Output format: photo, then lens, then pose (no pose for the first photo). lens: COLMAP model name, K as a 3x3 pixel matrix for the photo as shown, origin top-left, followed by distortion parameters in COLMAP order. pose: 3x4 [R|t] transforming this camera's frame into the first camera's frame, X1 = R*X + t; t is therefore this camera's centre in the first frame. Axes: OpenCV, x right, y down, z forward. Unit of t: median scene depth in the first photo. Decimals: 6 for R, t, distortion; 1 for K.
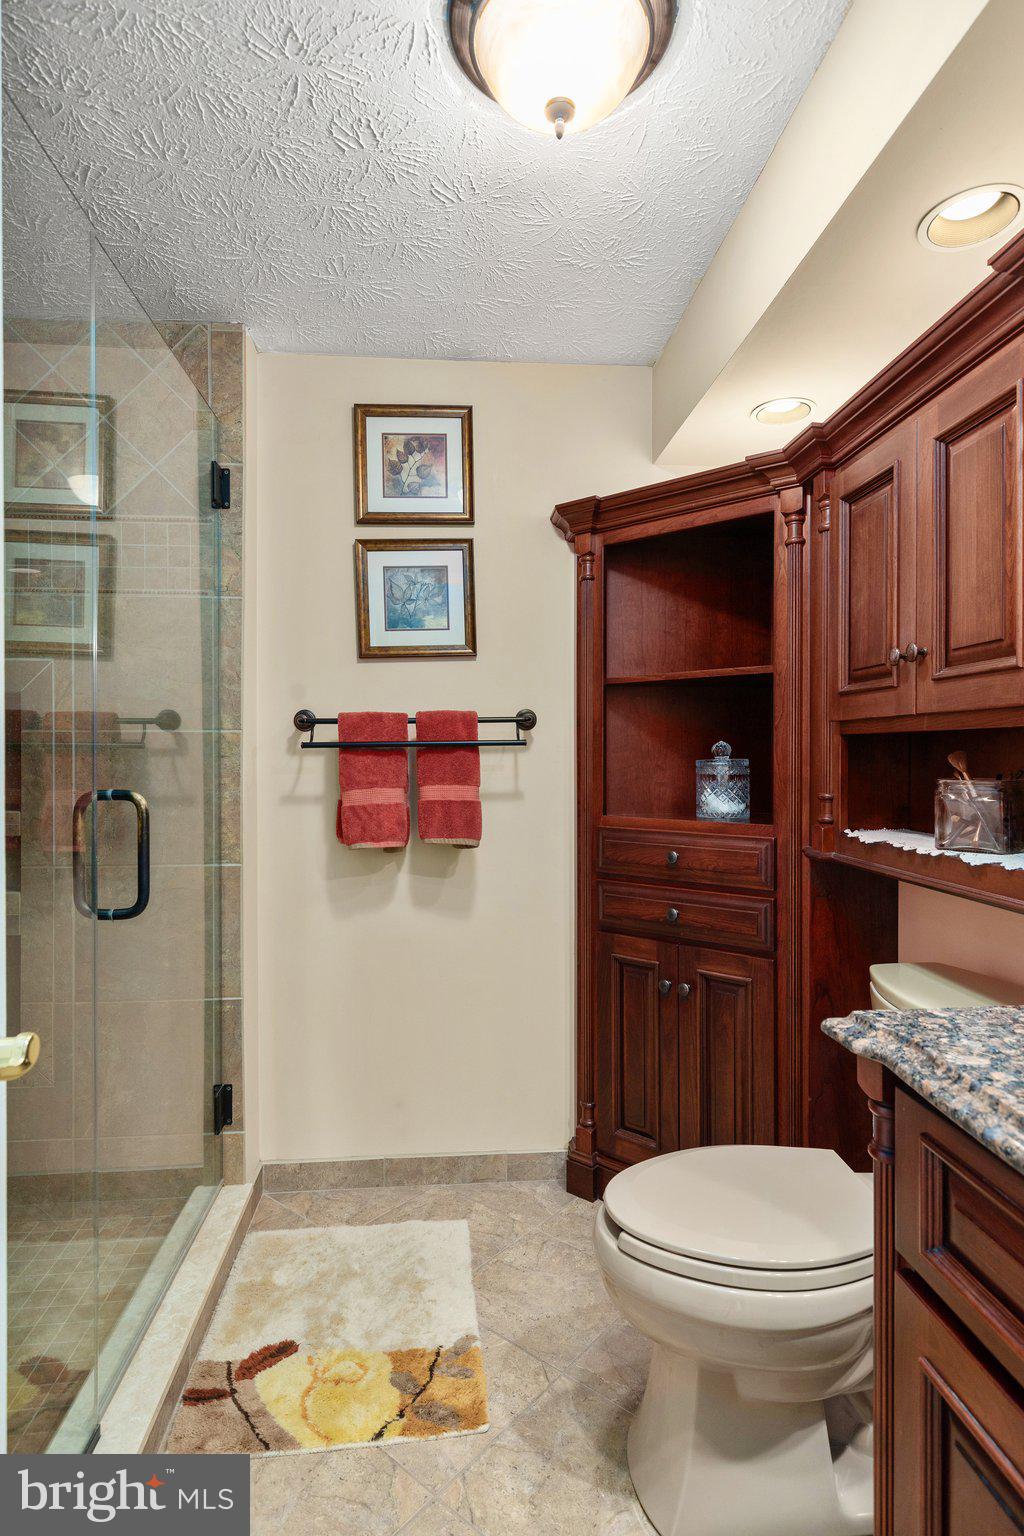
lens RADIAL K [[881.8, 0, 512.0], [0, 881.8, 768.0], [0, 0, 1]] dist [0.000740, -0.001468]
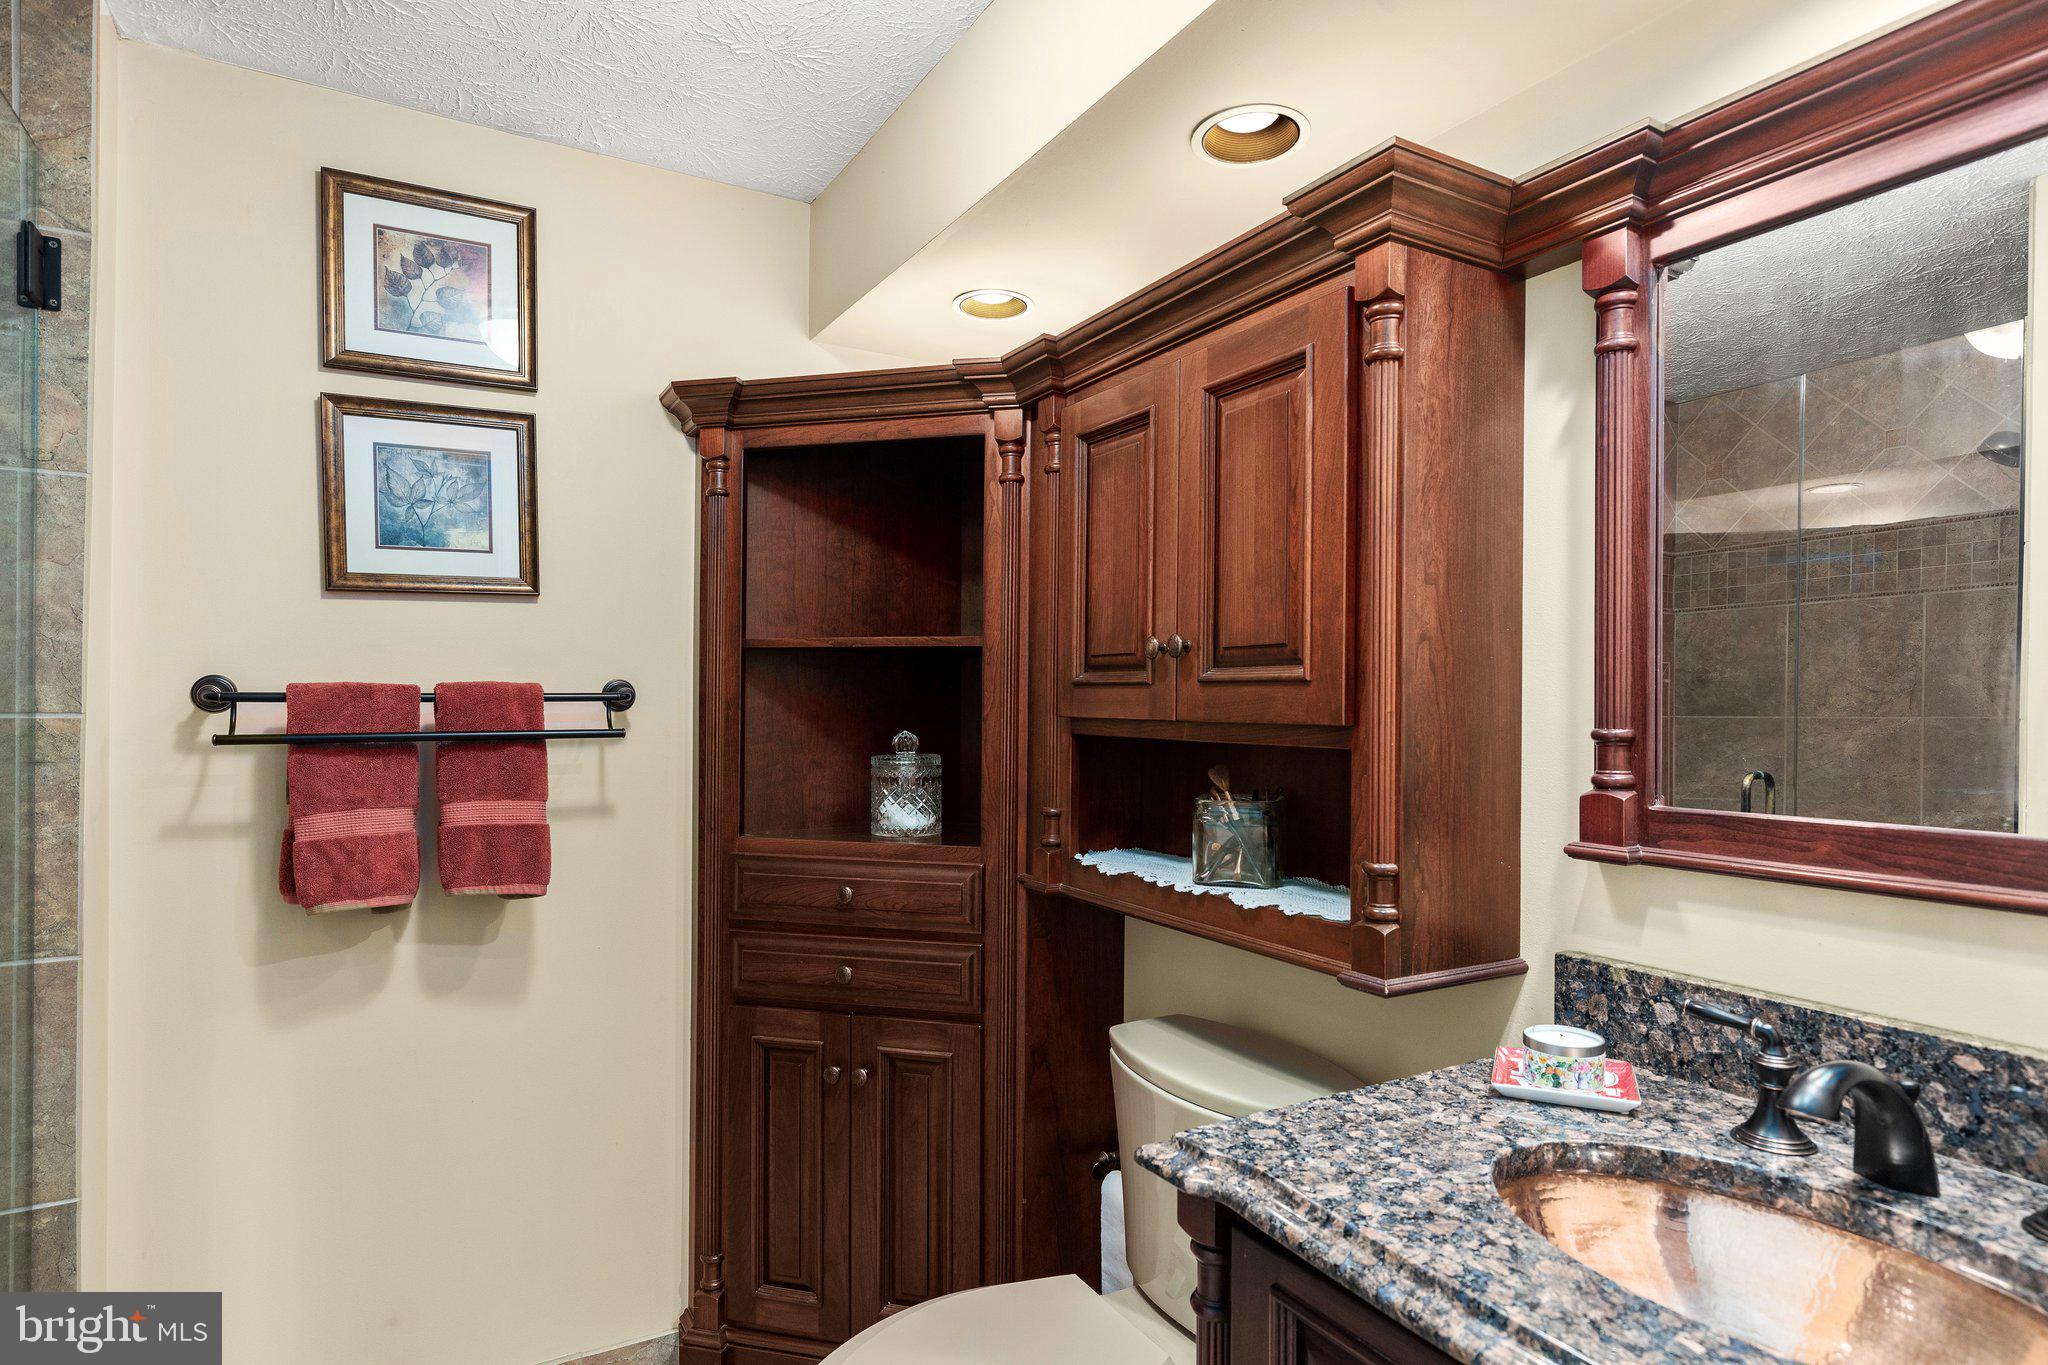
lens RADIAL K [[1175.7, 0, 1080.5], [0, 1175.7, 701.4], [0, 0, 1]] dist [0.000740, -0.001468]
pose [[0.887332, 0.011149, 0.460996, -0.090958], [-0.010221, 0.999938, -0.004510, -0.054159], [-0.461017, -0.000710, 0.887391, 0.055710]]
